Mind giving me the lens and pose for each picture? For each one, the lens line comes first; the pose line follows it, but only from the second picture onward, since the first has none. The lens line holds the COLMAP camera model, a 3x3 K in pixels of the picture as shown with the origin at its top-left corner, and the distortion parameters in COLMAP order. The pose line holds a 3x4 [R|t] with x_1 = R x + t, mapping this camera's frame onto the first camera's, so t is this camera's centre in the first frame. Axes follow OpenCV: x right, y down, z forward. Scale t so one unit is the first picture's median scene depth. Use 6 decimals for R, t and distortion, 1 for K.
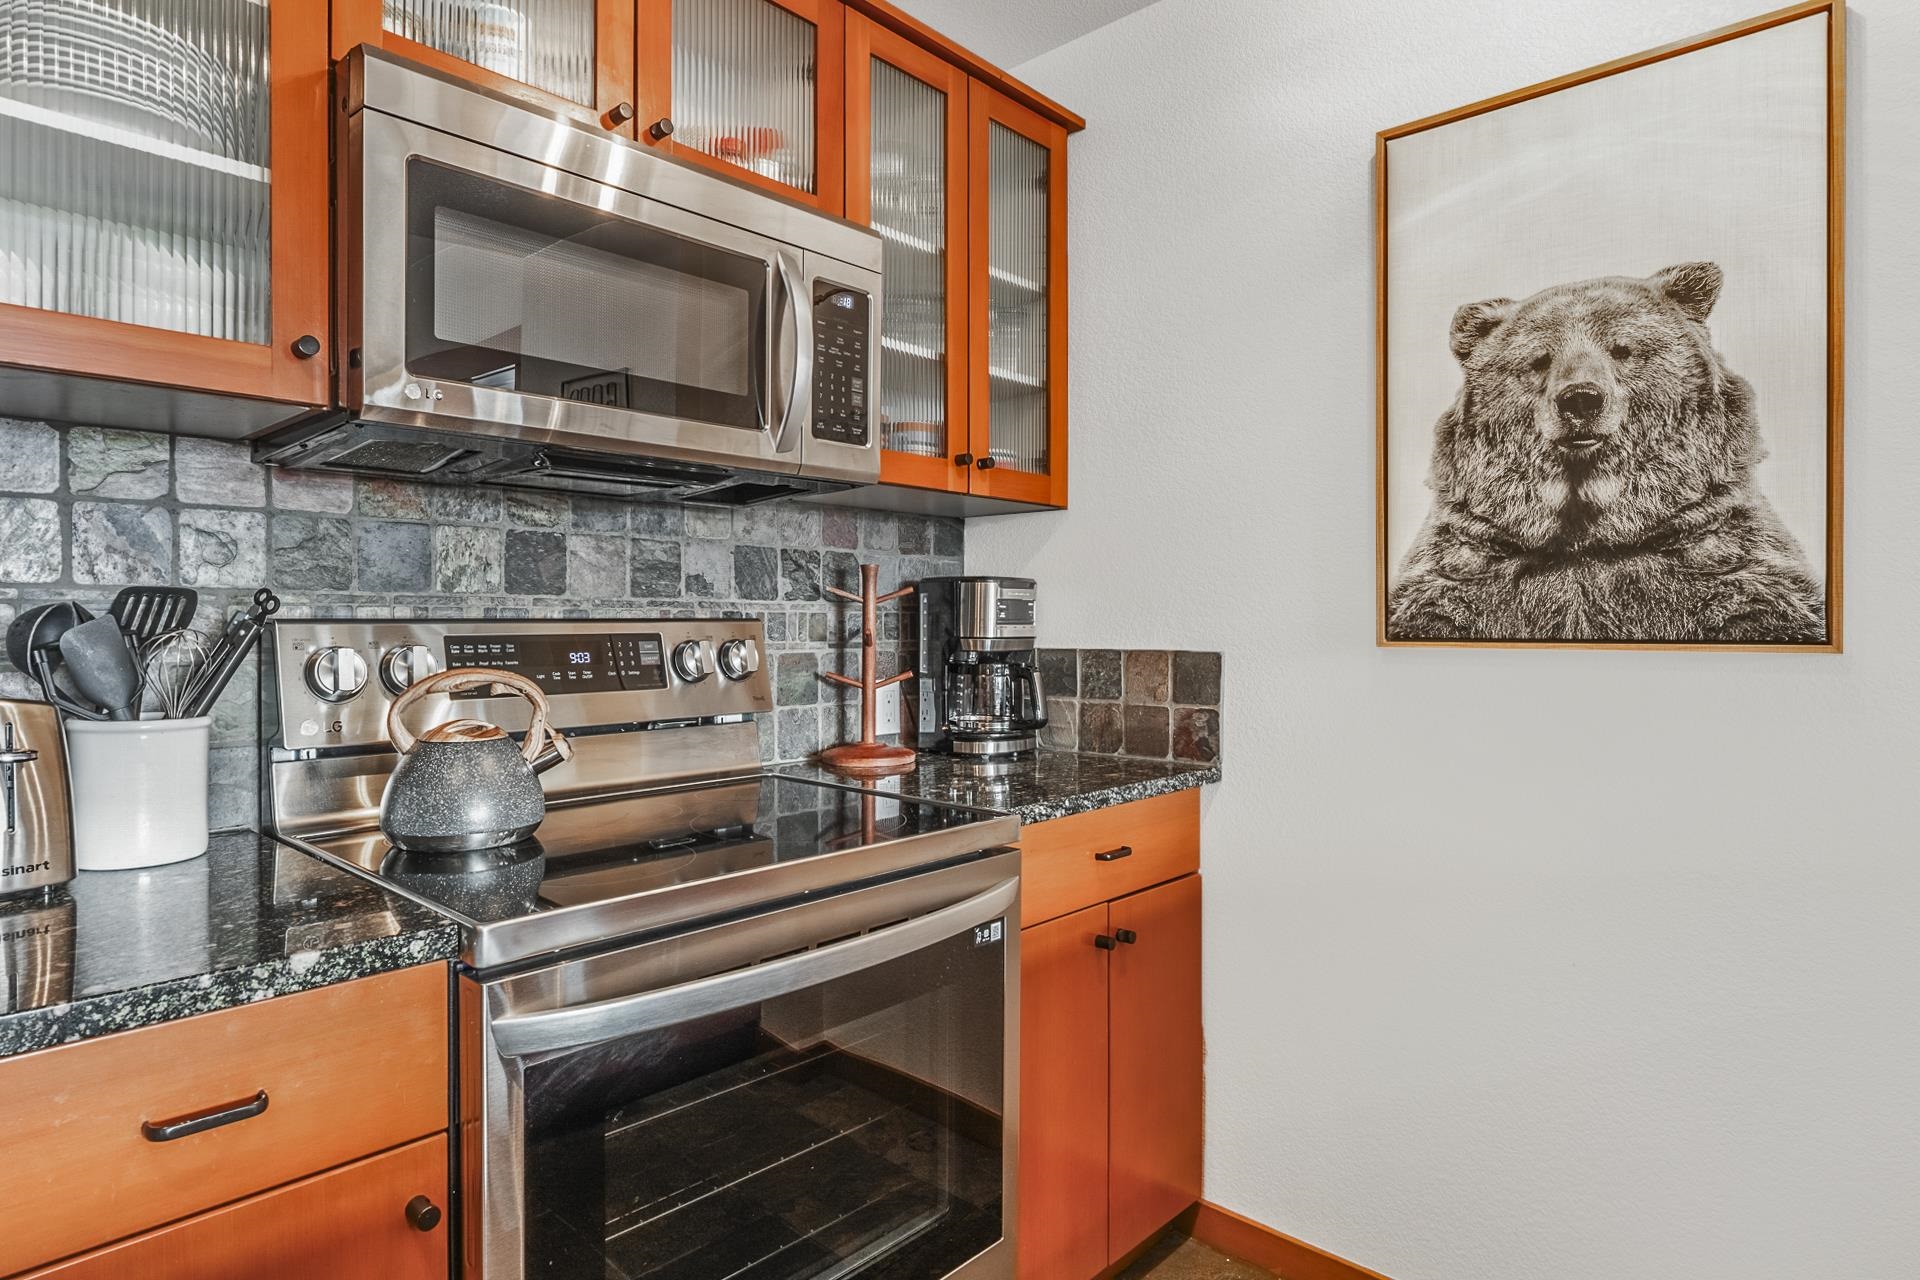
lens RADIAL K [[1086.3, 0, 953.0], [0, 1086.3, 620.5], [0, 0, 1]] dist [0.002921, -0.000271]
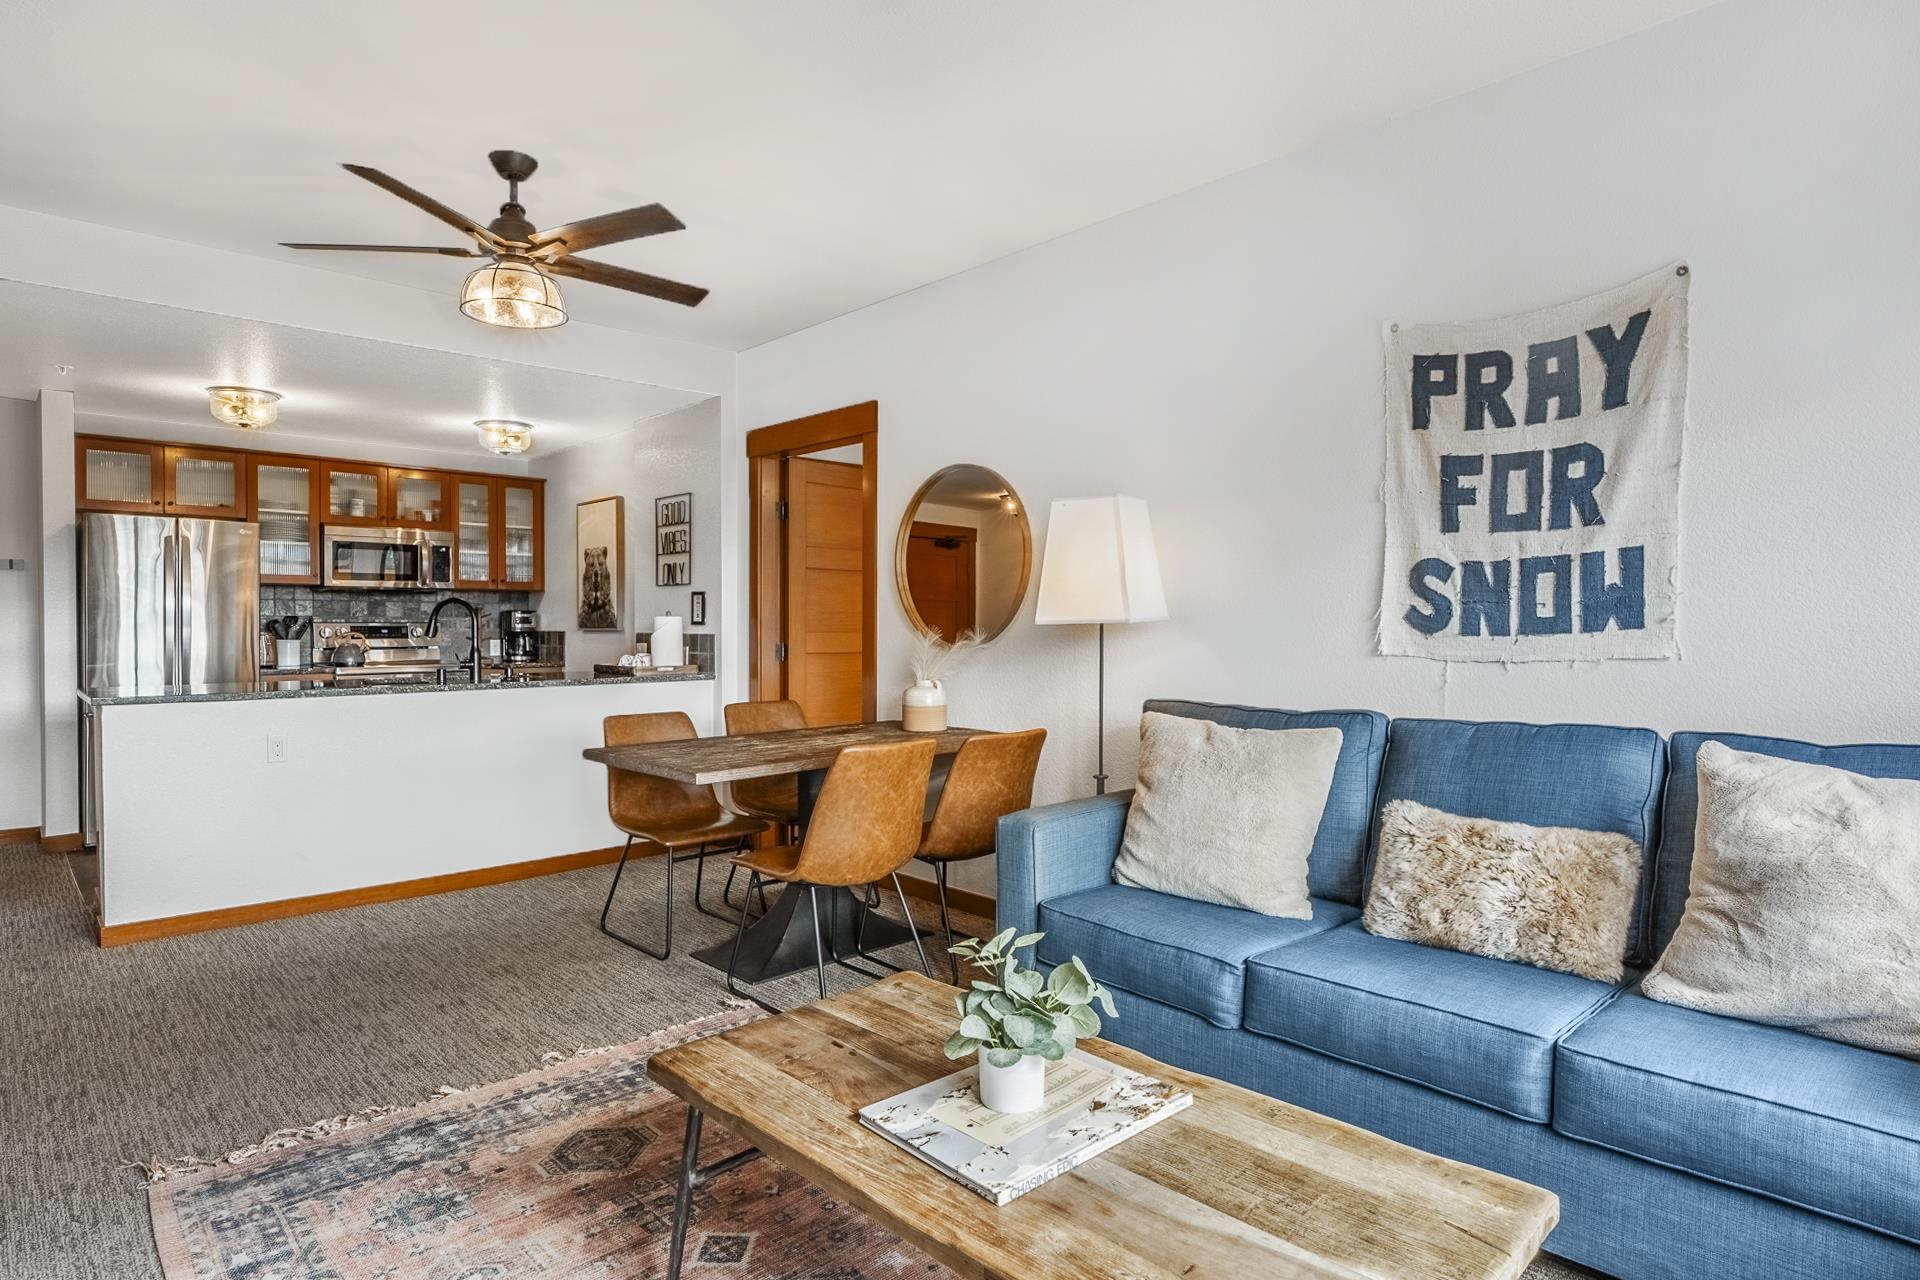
lens RADIAL K [[1029.2, 0, 958.7], [0, 1029.2, 647.8], [0, 0, 1]] dist [-0.005330, 0.000364]
pose [[0.998091, 0.004774, -0.061580, 2.611681], [-0.003430, 0.999754, 0.021917, 0.004038], [0.061670, -0.021664, 0.997861, -3.511057]]
